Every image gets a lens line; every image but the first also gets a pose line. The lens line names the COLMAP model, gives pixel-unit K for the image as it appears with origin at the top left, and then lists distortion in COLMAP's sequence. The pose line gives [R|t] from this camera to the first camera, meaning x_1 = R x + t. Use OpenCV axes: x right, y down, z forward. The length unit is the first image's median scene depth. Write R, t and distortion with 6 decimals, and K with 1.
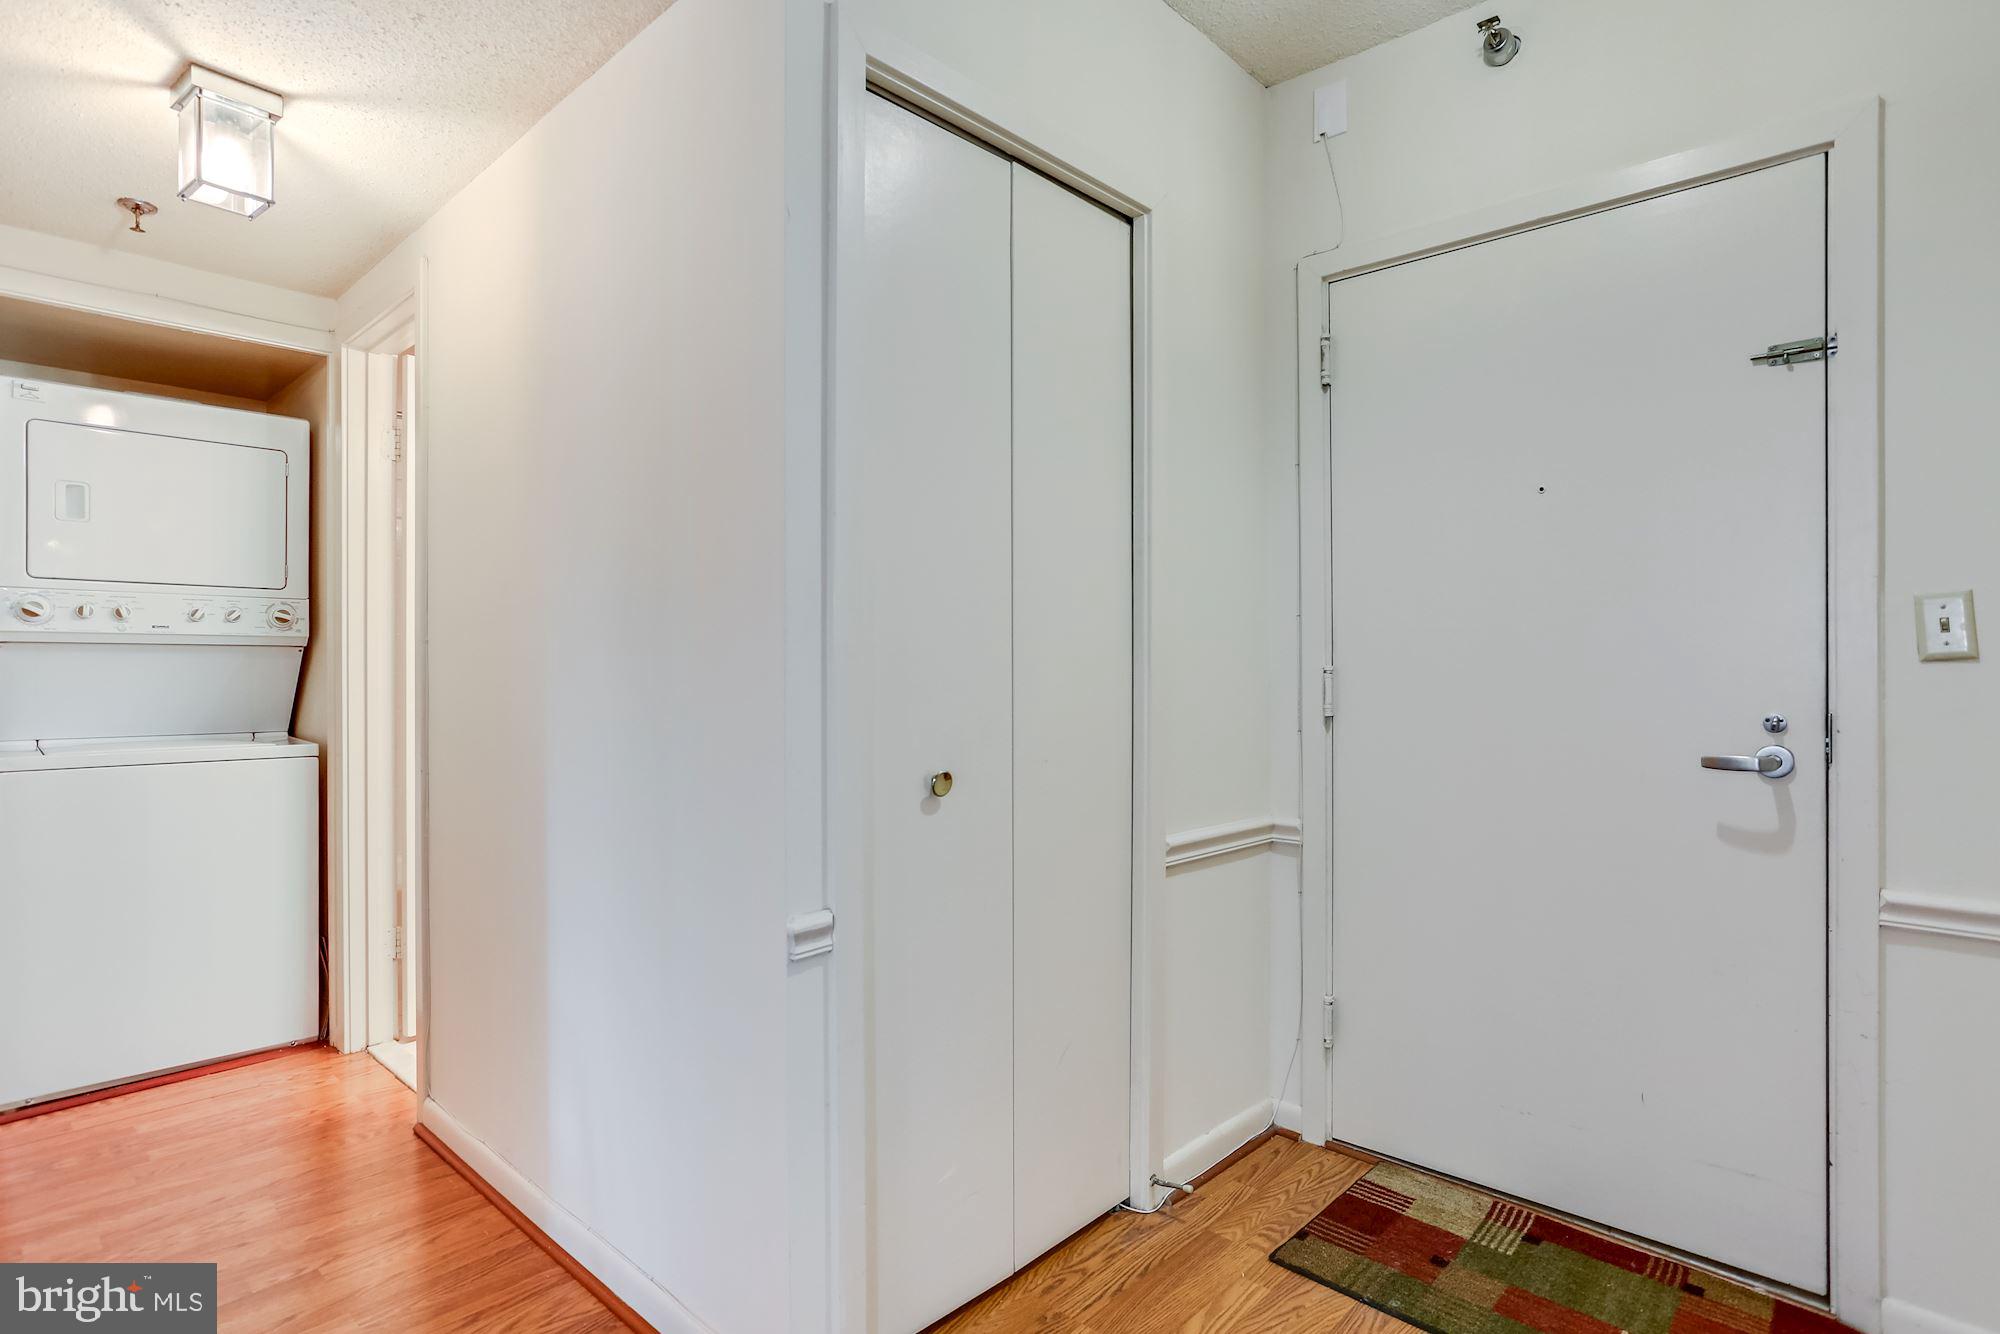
lens RADIAL K [[1034.1, 0, 999.1], [0, 1034.1, 663.9], [0, 0, 1]] dist [-0.012672, 0.000870]
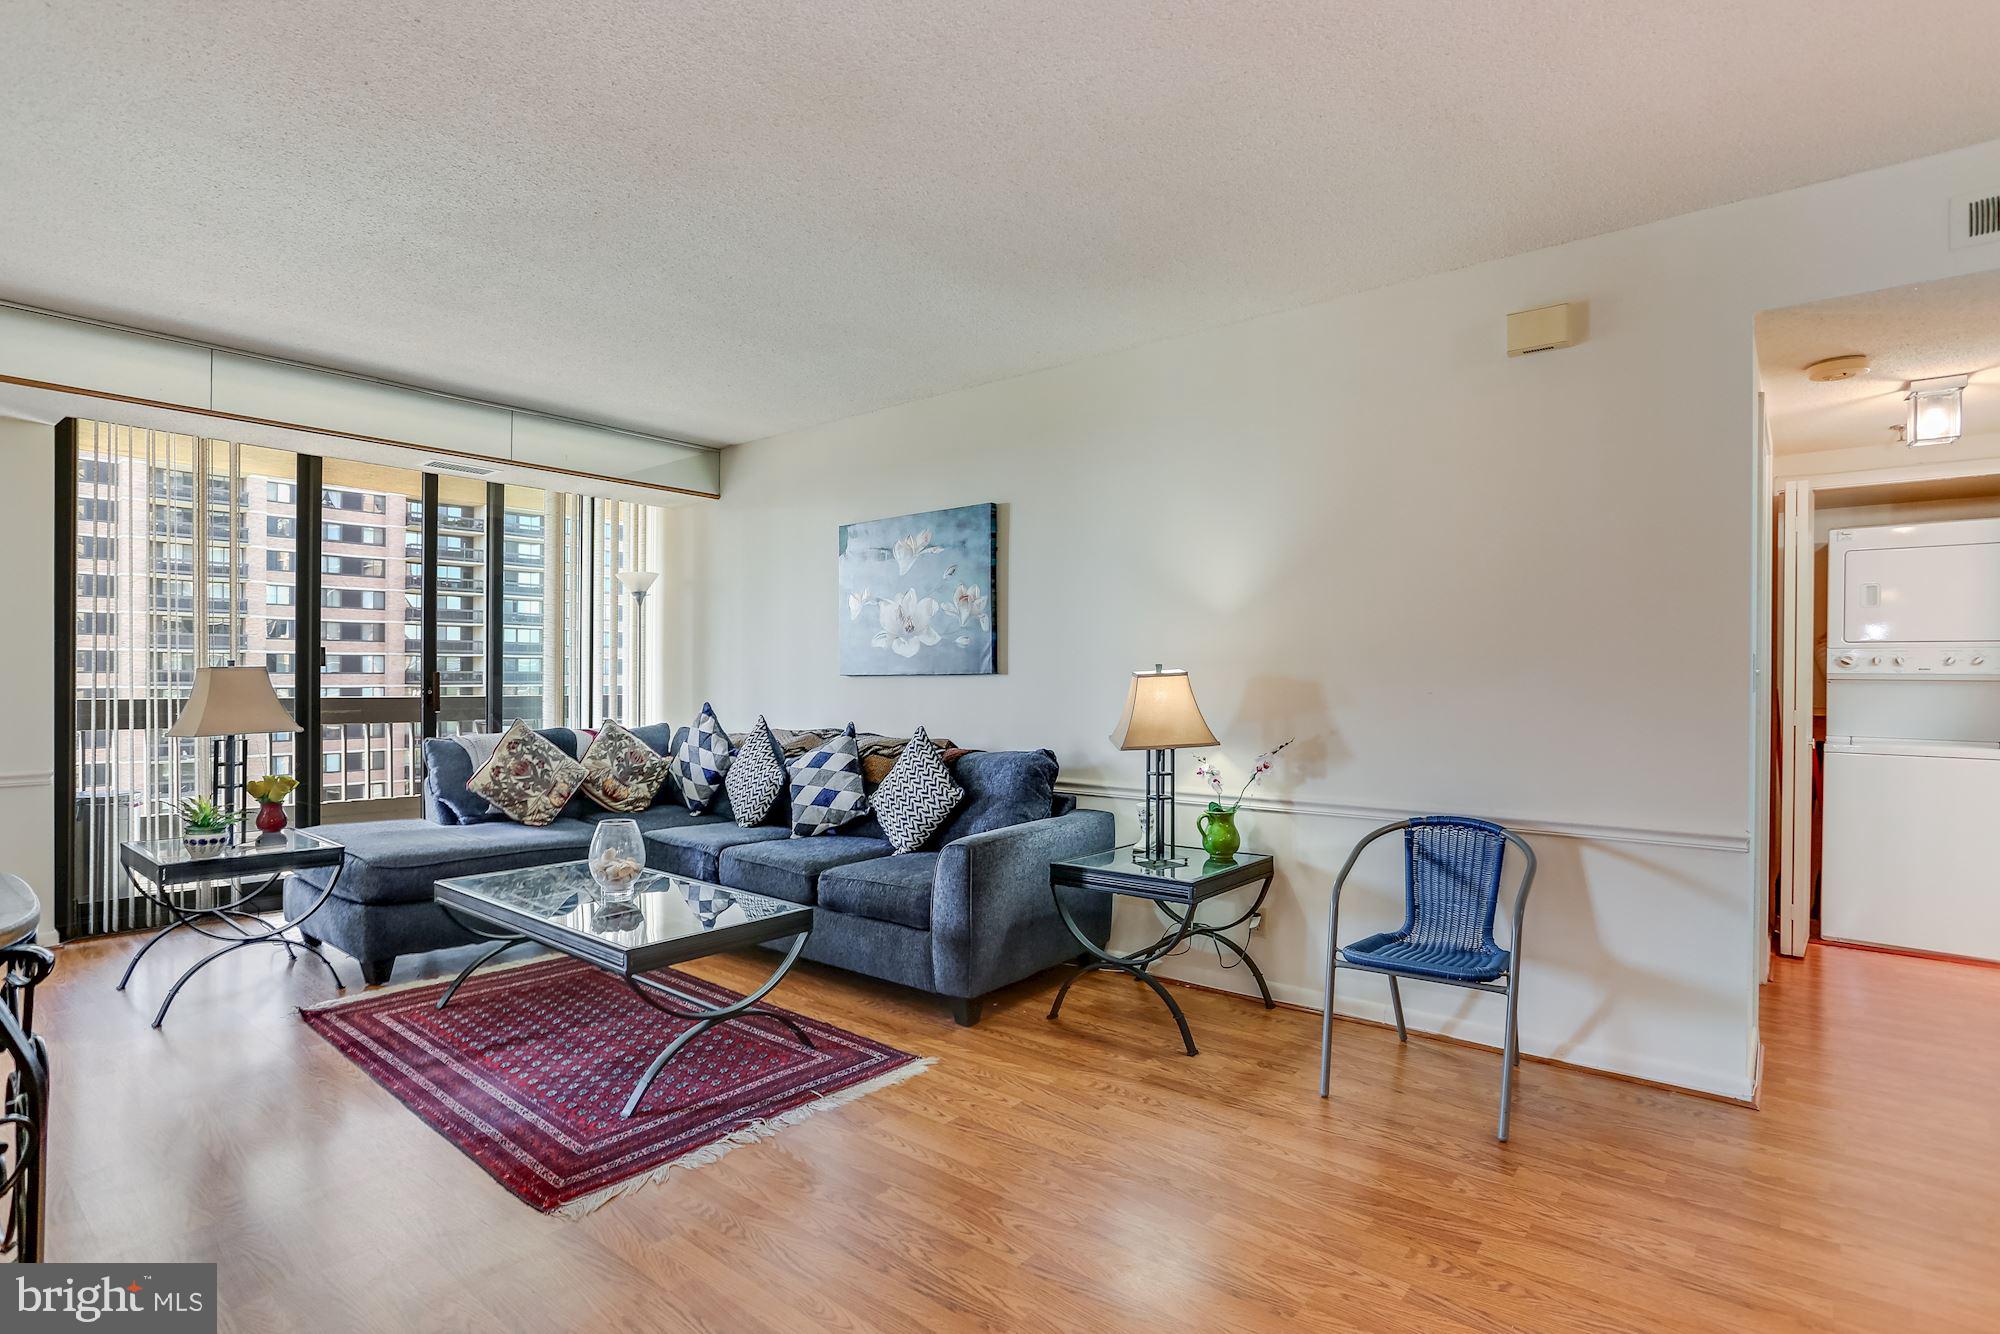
lens RADIAL K [[1034.1, 0, 968.7], [0, 1034.1, 695.4], [0, 0, 1]] dist [-0.012672, 0.000870]
pose [[0.075741, 0.014688, -0.997019, 0.642562], [-0.002576, 0.999891, 0.014535, -0.015397], [0.997124, 0.001467, 0.075770, -0.584970]]
